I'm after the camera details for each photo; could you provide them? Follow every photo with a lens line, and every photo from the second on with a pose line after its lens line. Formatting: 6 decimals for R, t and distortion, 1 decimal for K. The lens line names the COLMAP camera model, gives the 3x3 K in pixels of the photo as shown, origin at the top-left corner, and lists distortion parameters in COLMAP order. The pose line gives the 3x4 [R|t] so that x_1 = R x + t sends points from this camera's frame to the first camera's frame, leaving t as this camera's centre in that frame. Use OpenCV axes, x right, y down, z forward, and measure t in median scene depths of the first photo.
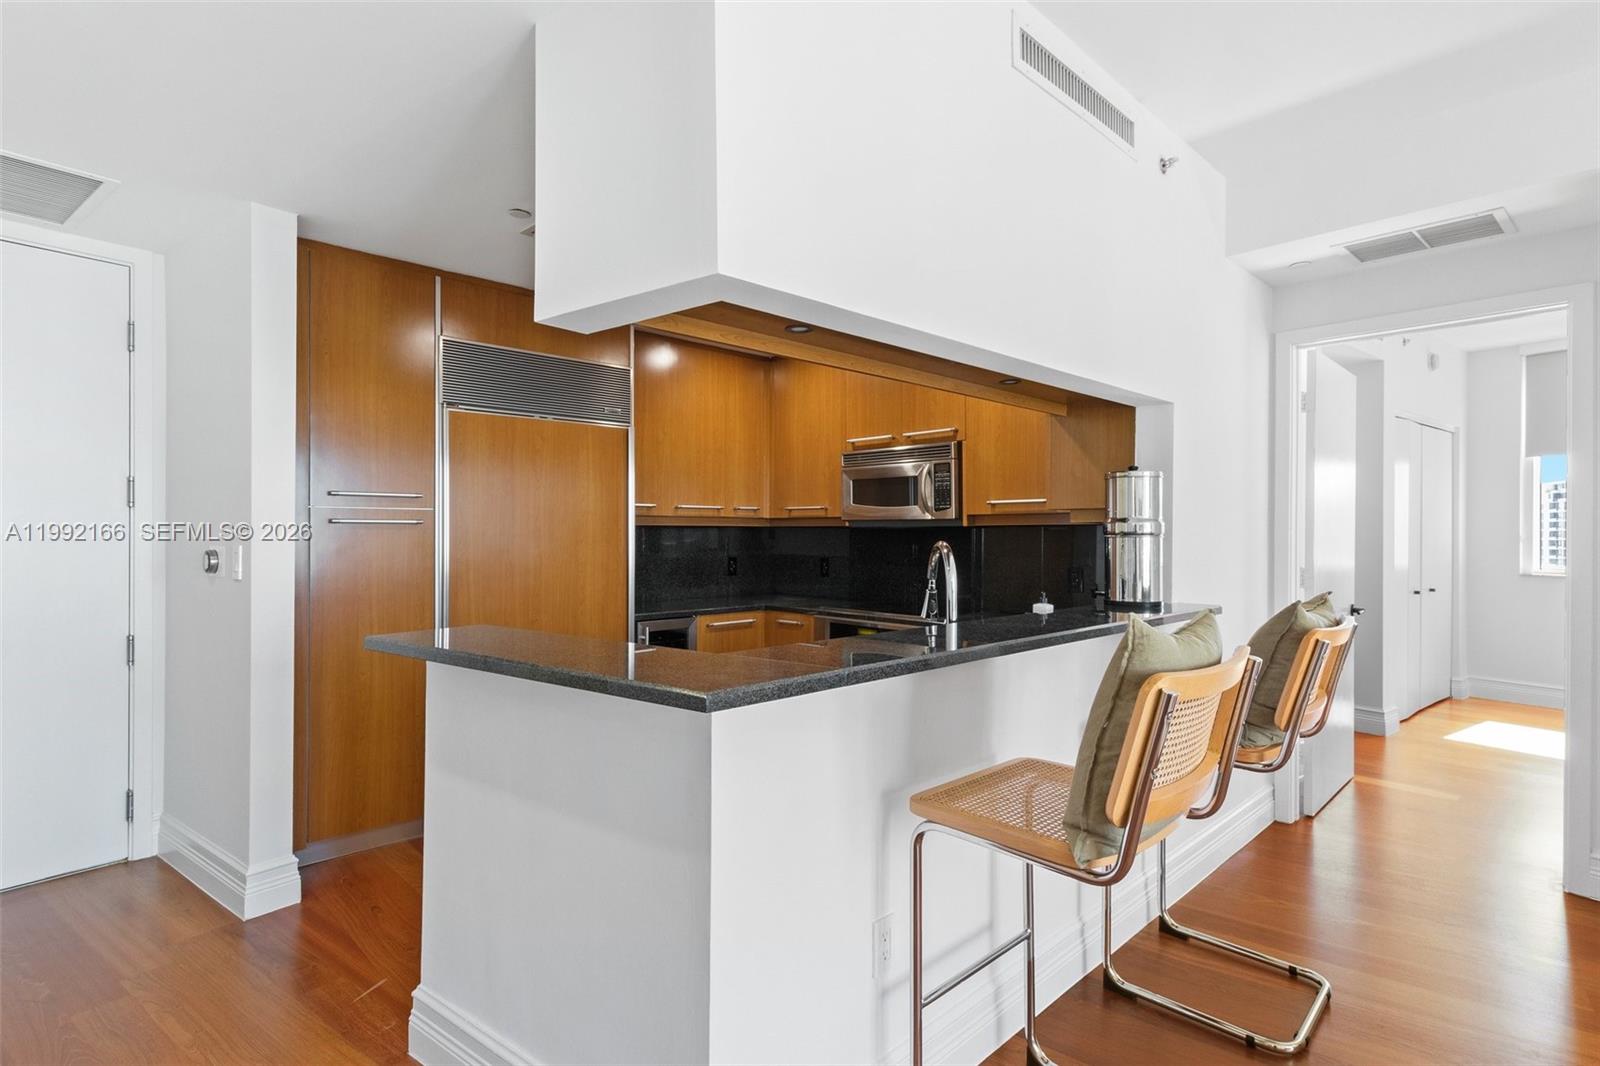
lens RADIAL K [[810.7, 0, 802.9], [0, 810.7, 532.3], [0, 0, 1]] dist [-0.002401, -0.000873]
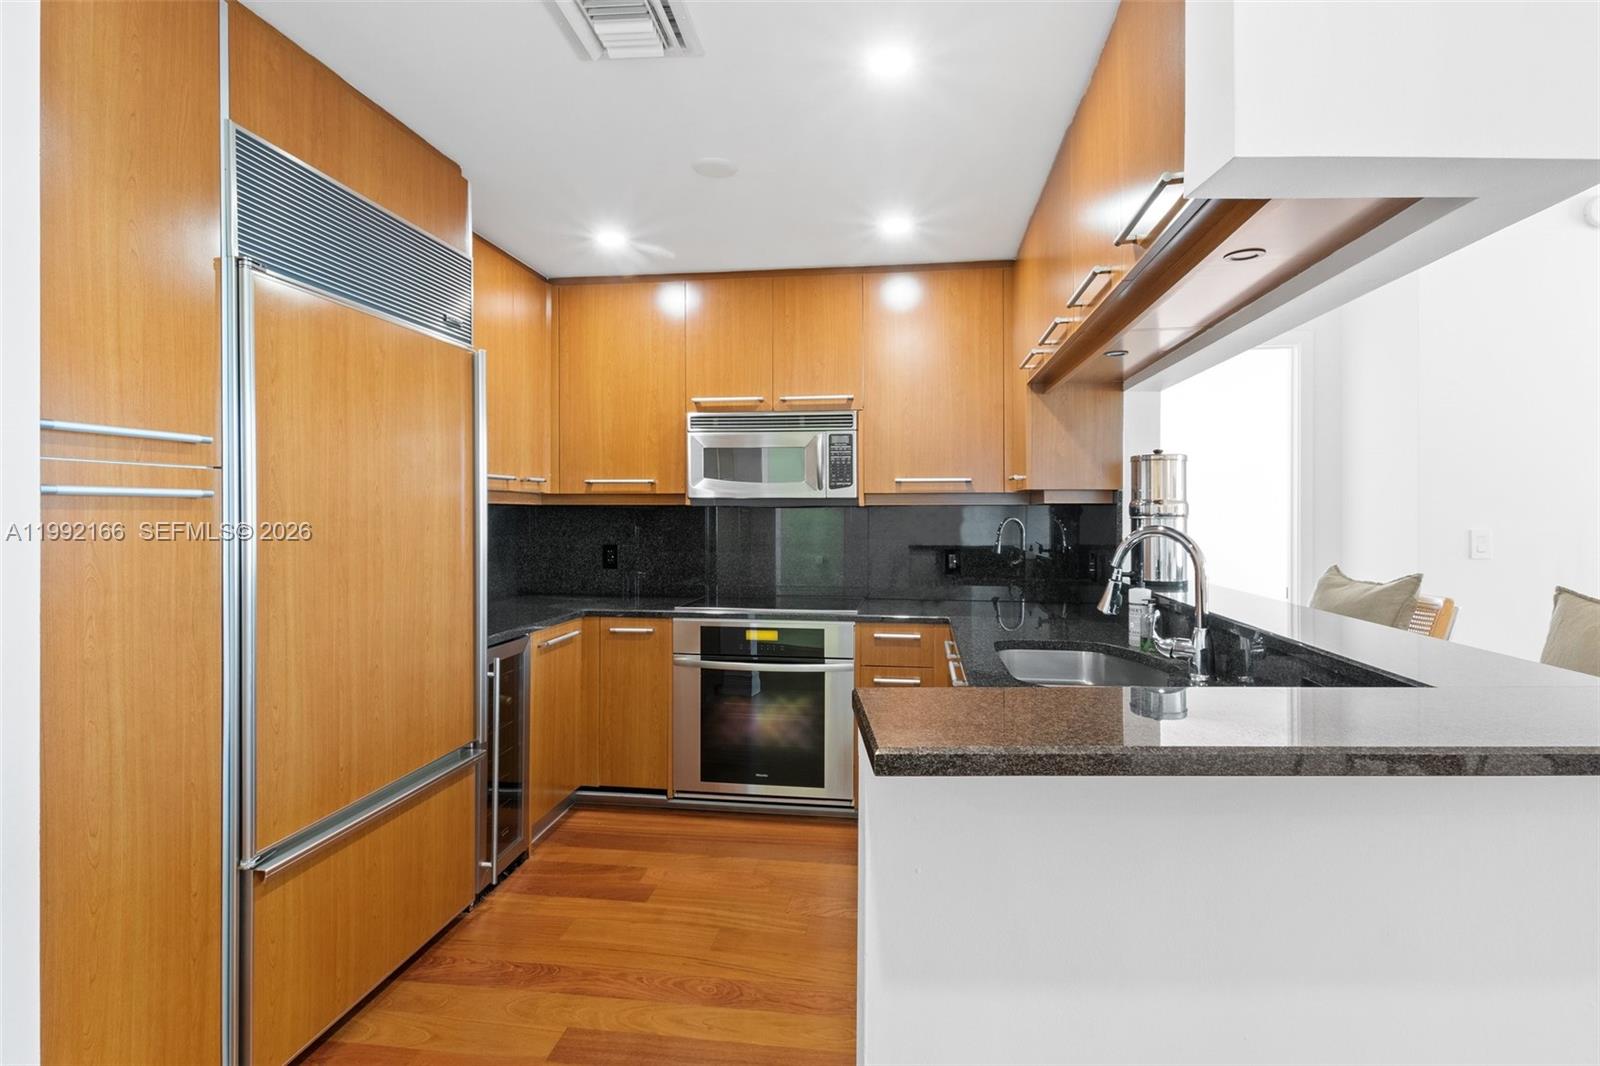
lens RADIAL K [[810.7, 0, 818.4], [0, 810.7, 517.8], [0, 0, 1]] dist [-0.002401, -0.000873]
pose [[0.786103, -0.004781, 0.618077, -0.398058], [0.000043, 0.999971, 0.007680, -0.001770], [-0.618096, -0.006011, 0.786080, 0.323078]]
